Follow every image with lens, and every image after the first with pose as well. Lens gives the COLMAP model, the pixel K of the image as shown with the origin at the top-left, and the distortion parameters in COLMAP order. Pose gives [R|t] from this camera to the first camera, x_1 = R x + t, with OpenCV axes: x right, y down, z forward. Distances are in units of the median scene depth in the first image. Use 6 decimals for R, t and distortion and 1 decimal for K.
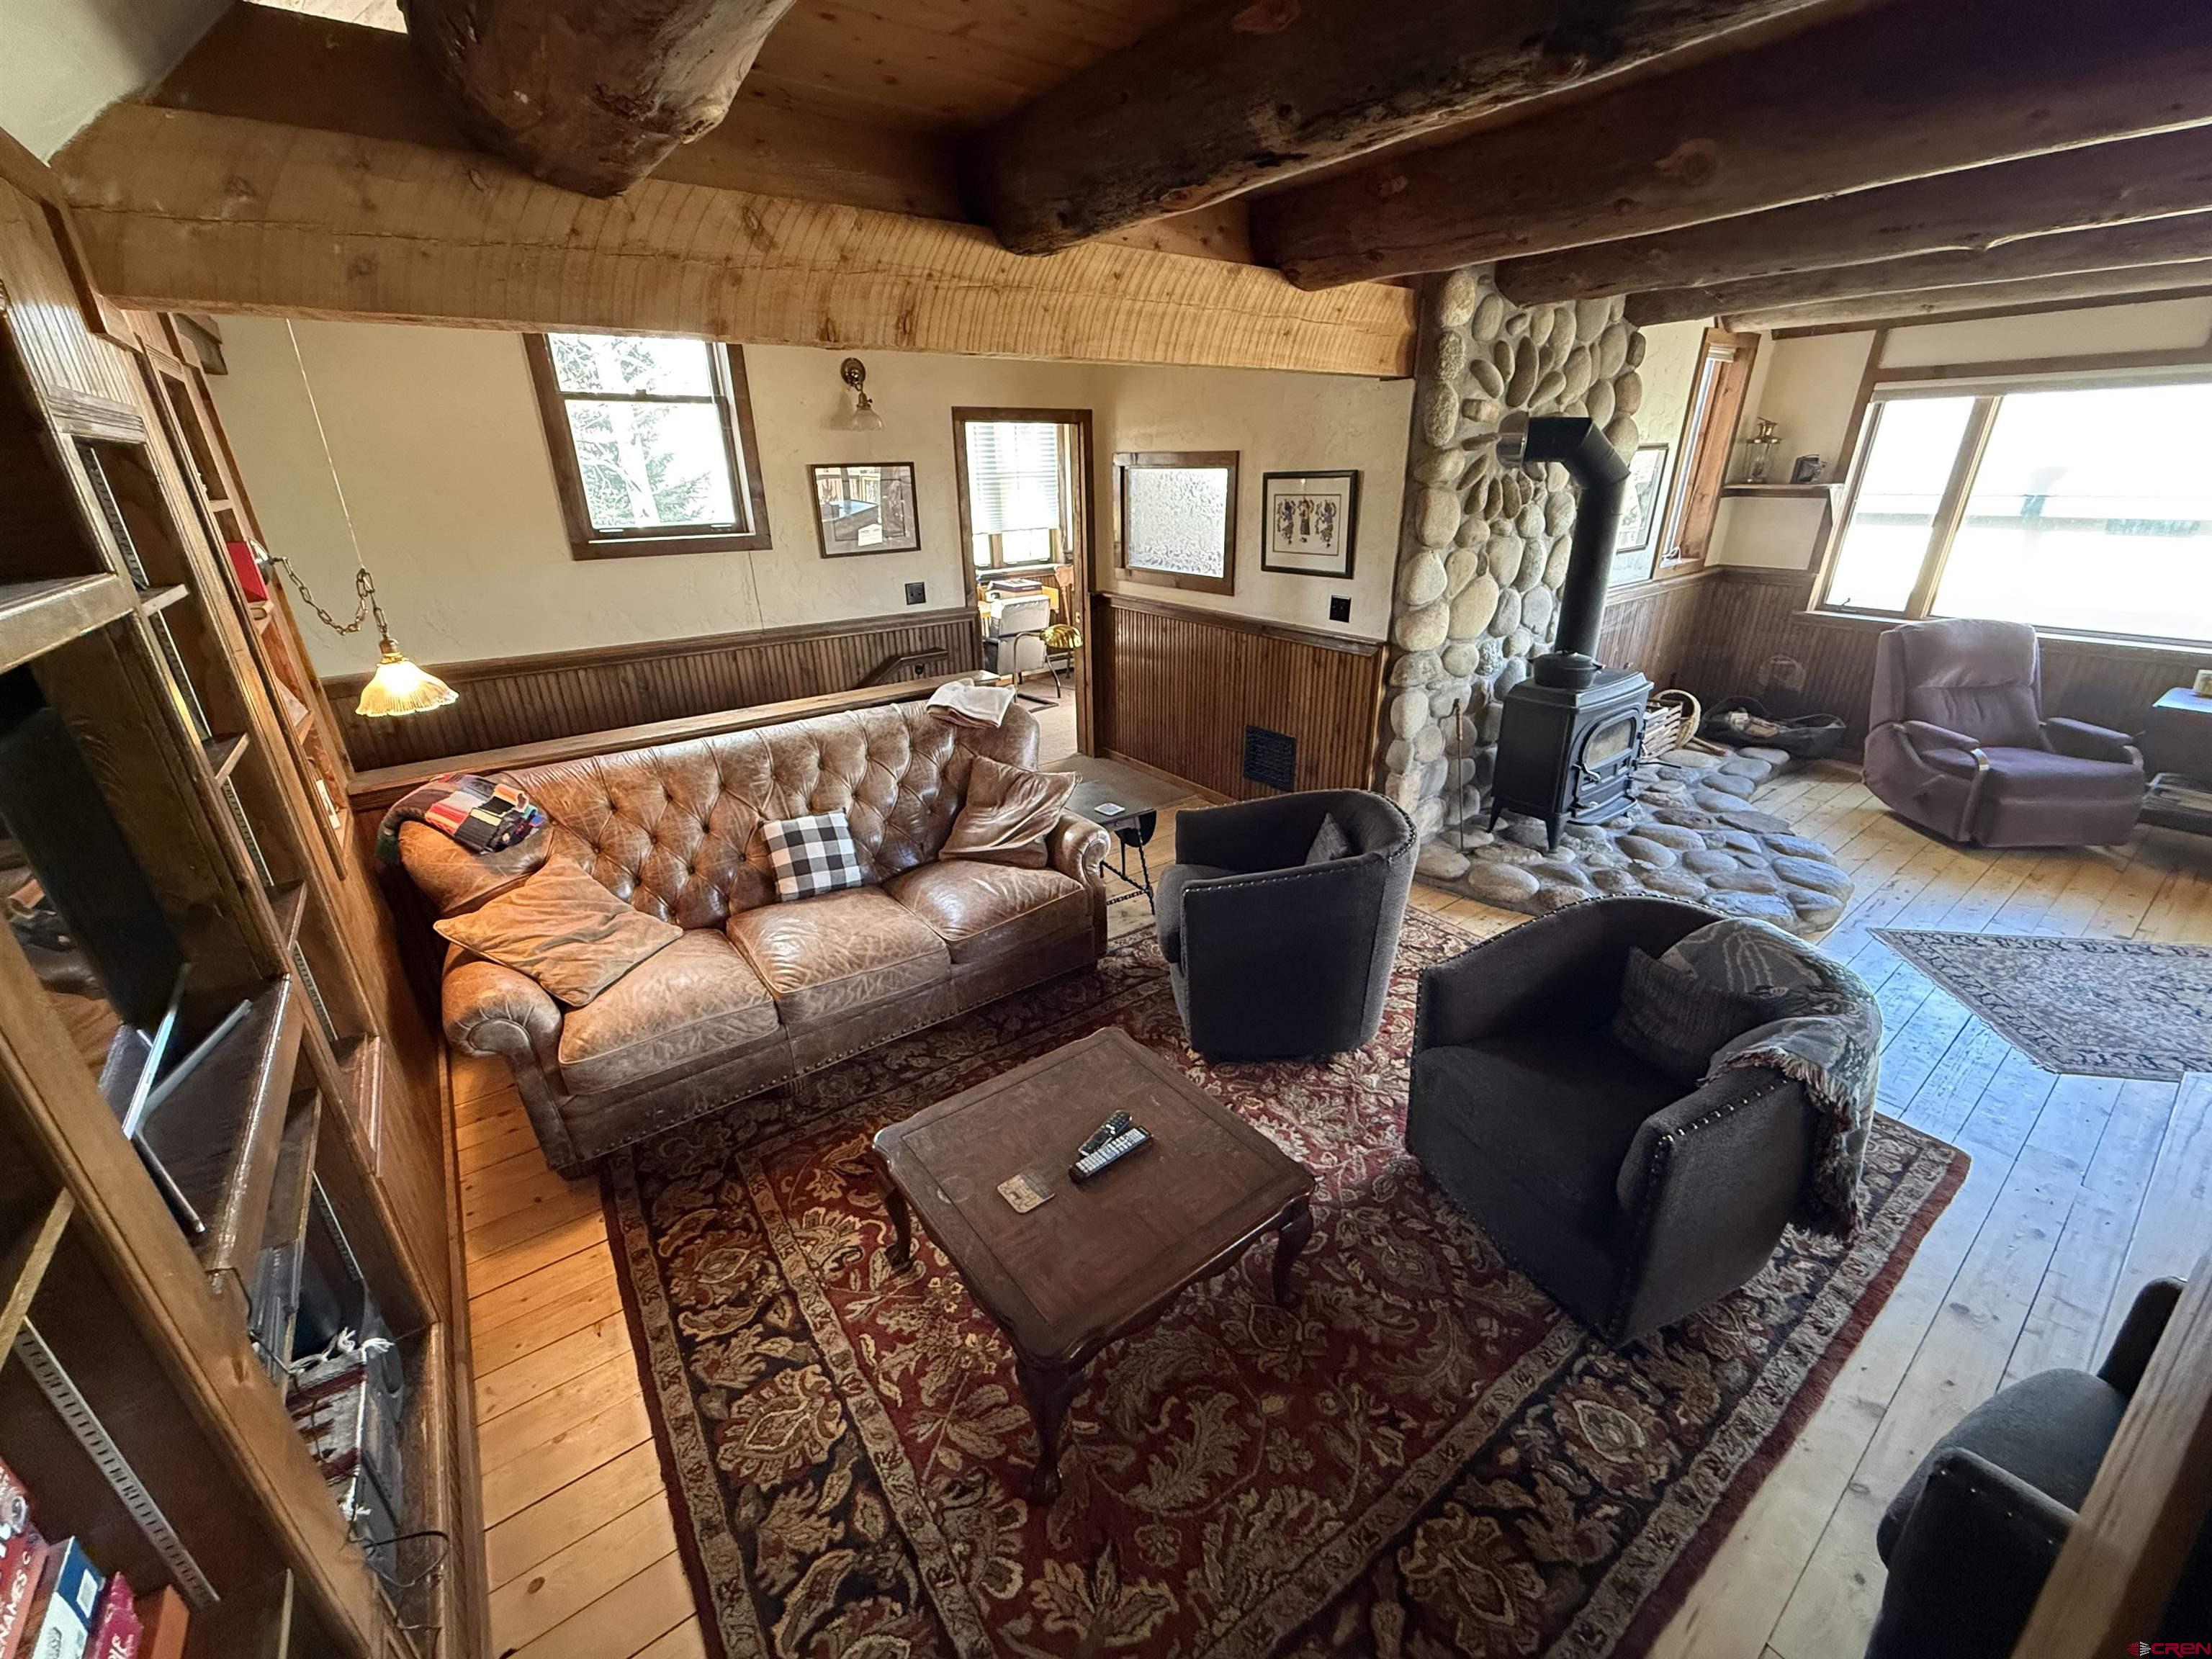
lens RADIAL K [[882.6, 0, 1096.0], [0, 882.6, 826.5], [0, 0, 1]] dist [0.001074, 0.000722]
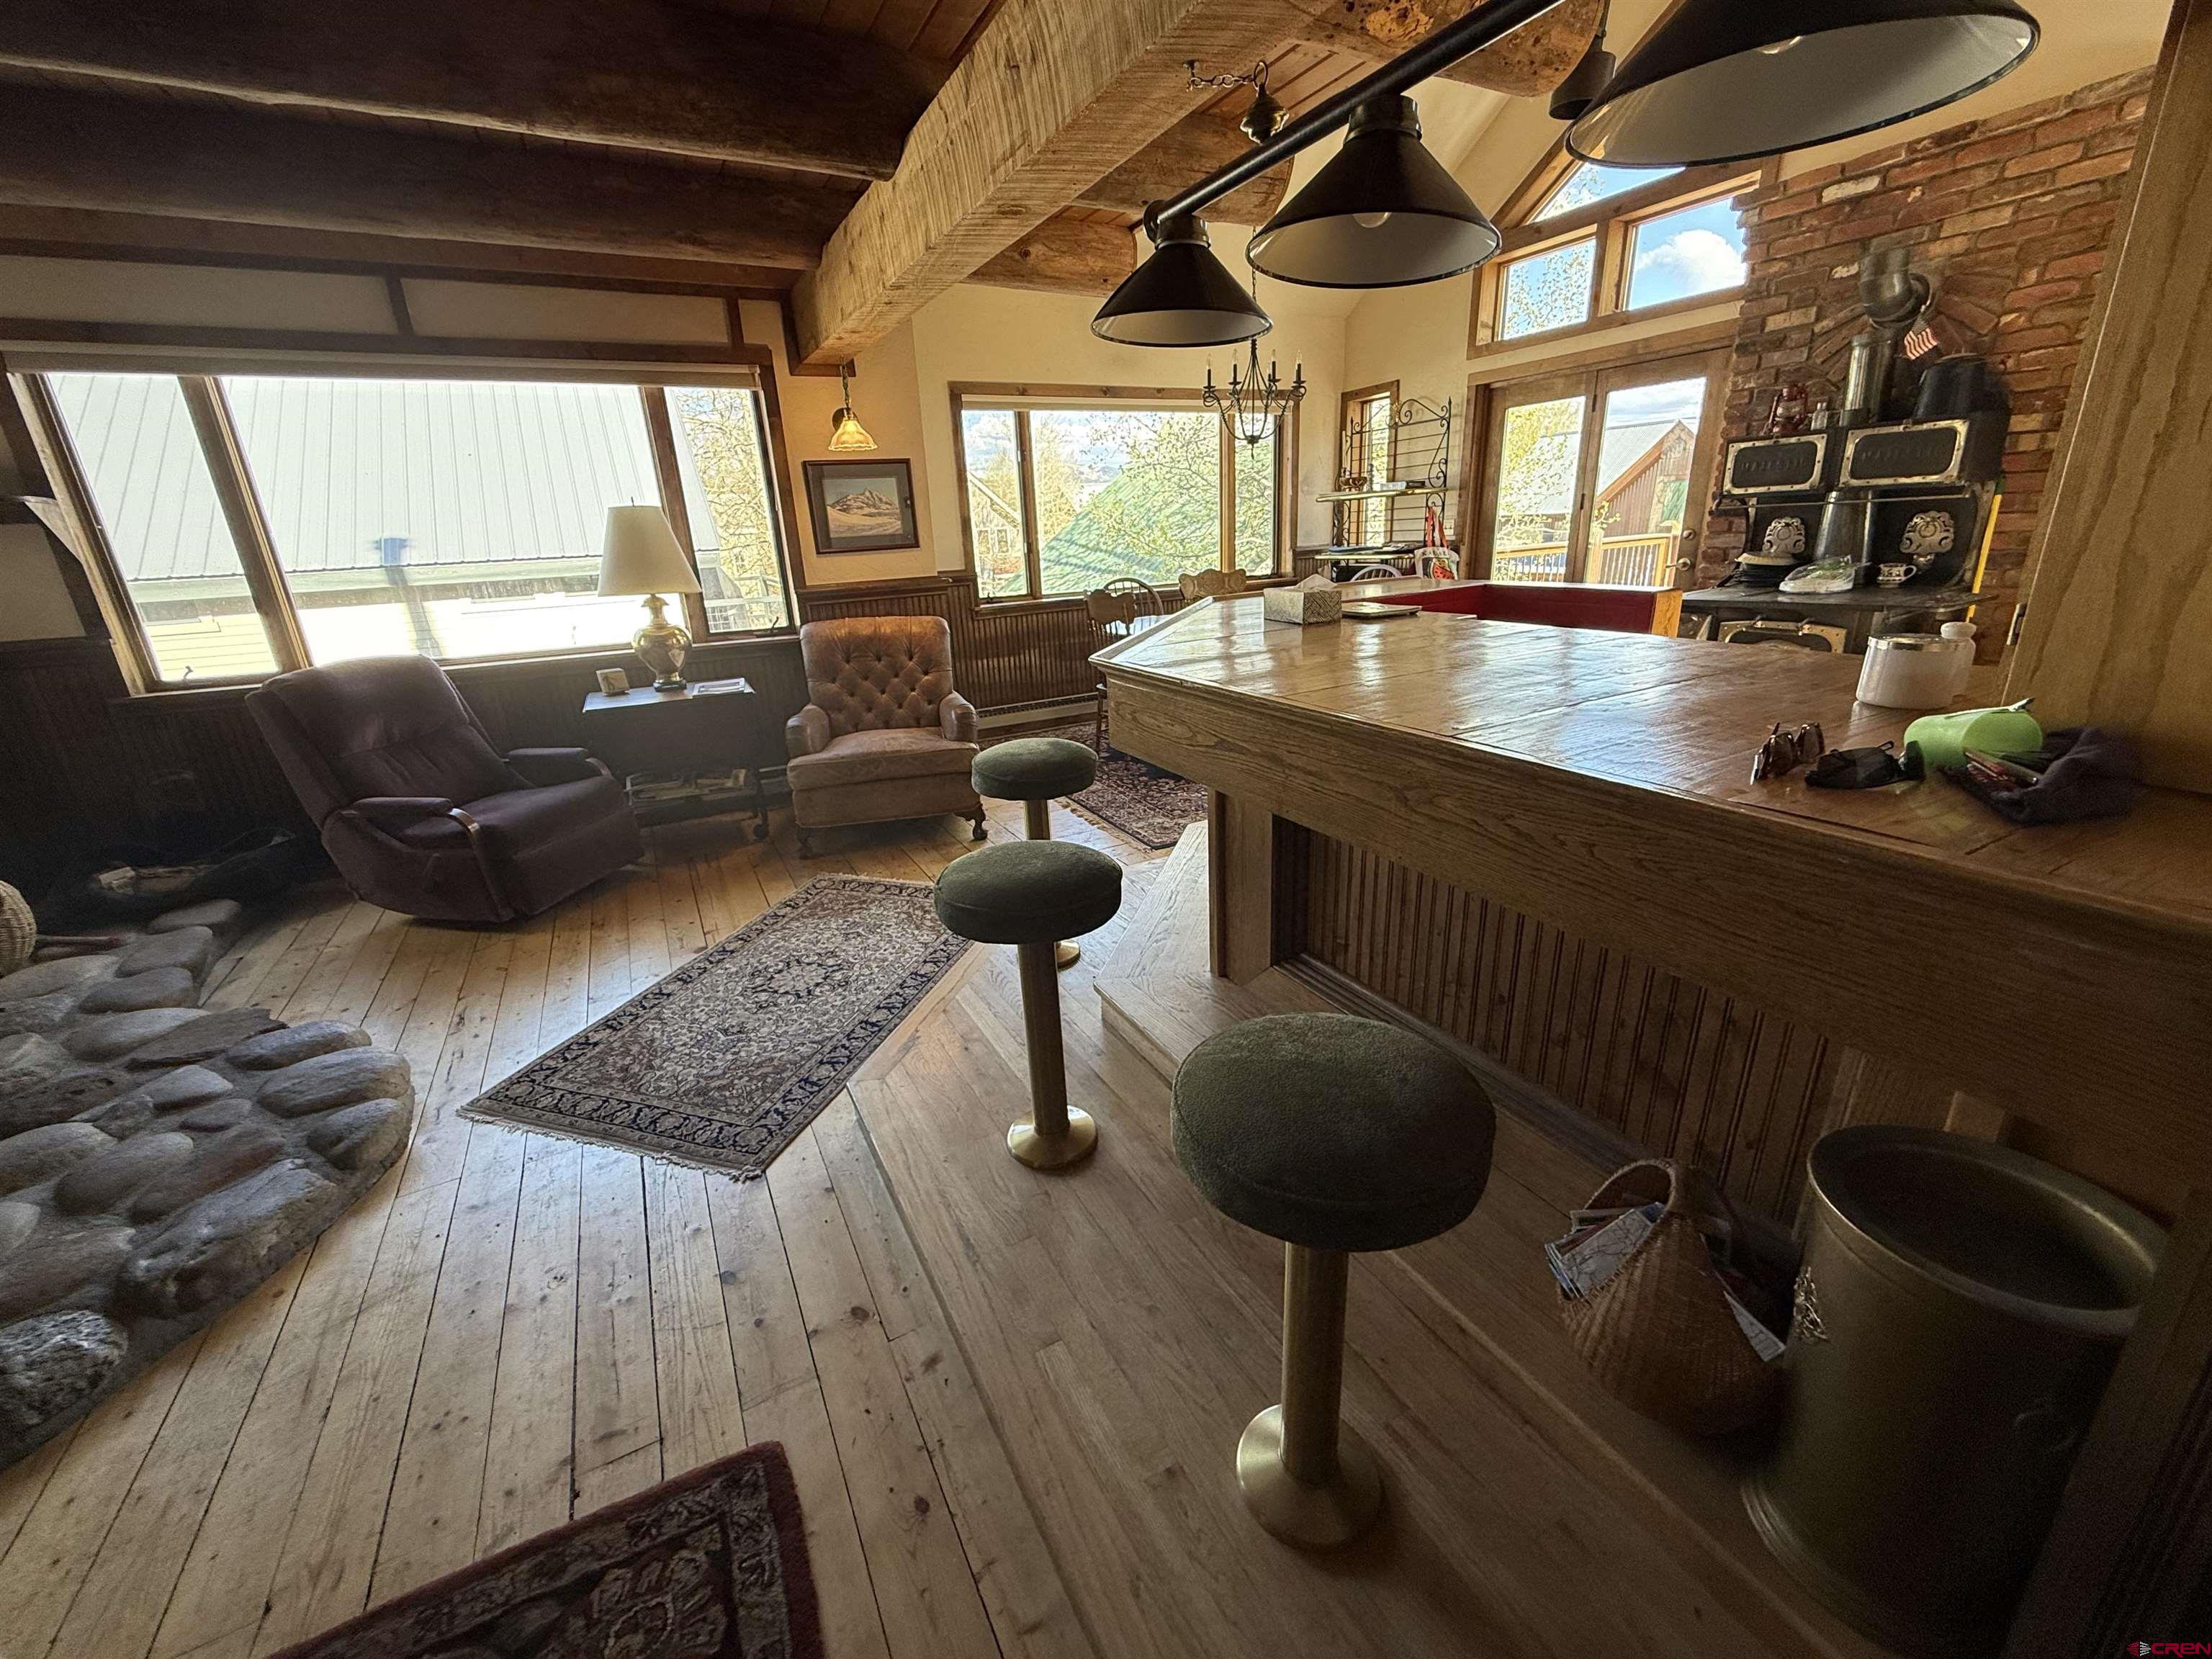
lens RADIAL K [[882.6, 0, 1096.0], [0, 882.6, 826.5], [0, 0, 1]] dist [0.001074, 0.000722]
pose [[0.151899, -0.305202, 0.940095, 0.360771], [0.421552, 0.880291, 0.217673, -0.006811], [-0.893991, 0.363234, 0.262374, 0.312218]]
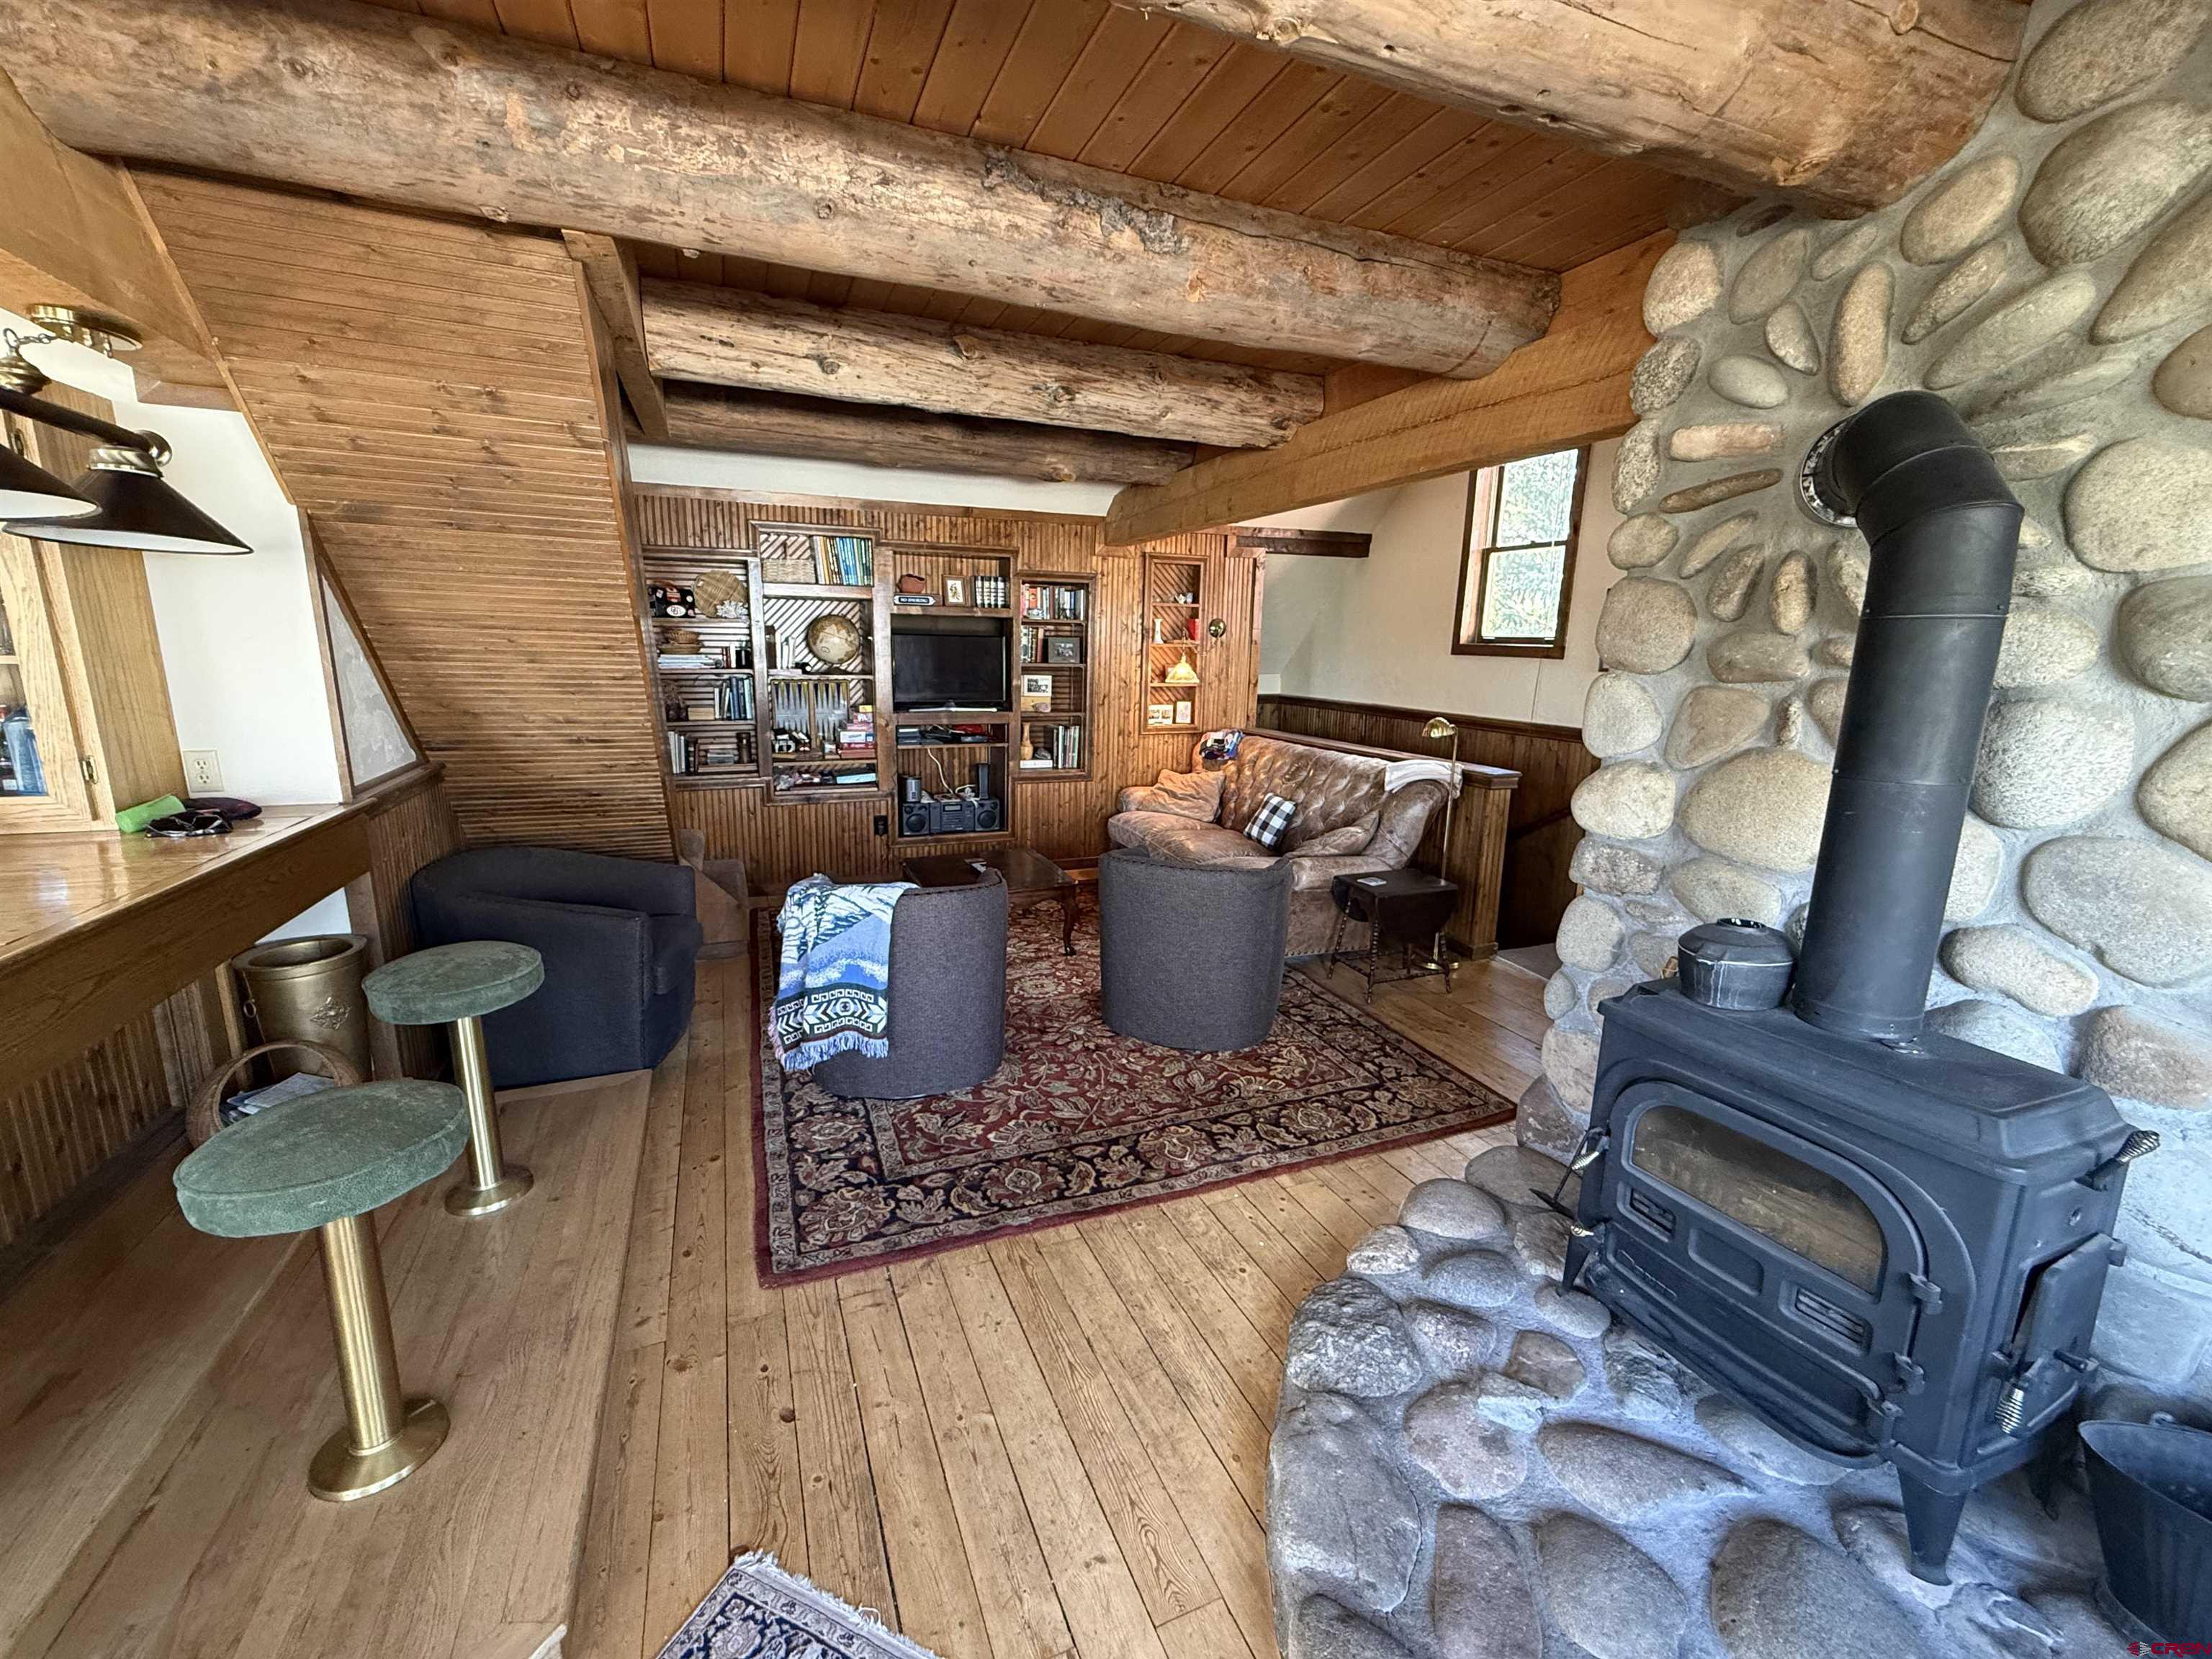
lens RADIAL K [[882.6, 0, 1096.0], [0, 882.6, 826.5], [0, 0, 1]] dist [0.001074, 0.000722]
pose [[-0.242042, 0.211997, -0.946823, 0.956795], [-0.384407, 0.875033, 0.294191, -0.230544], [0.890869, 0.435172, -0.130302, 0.709461]]
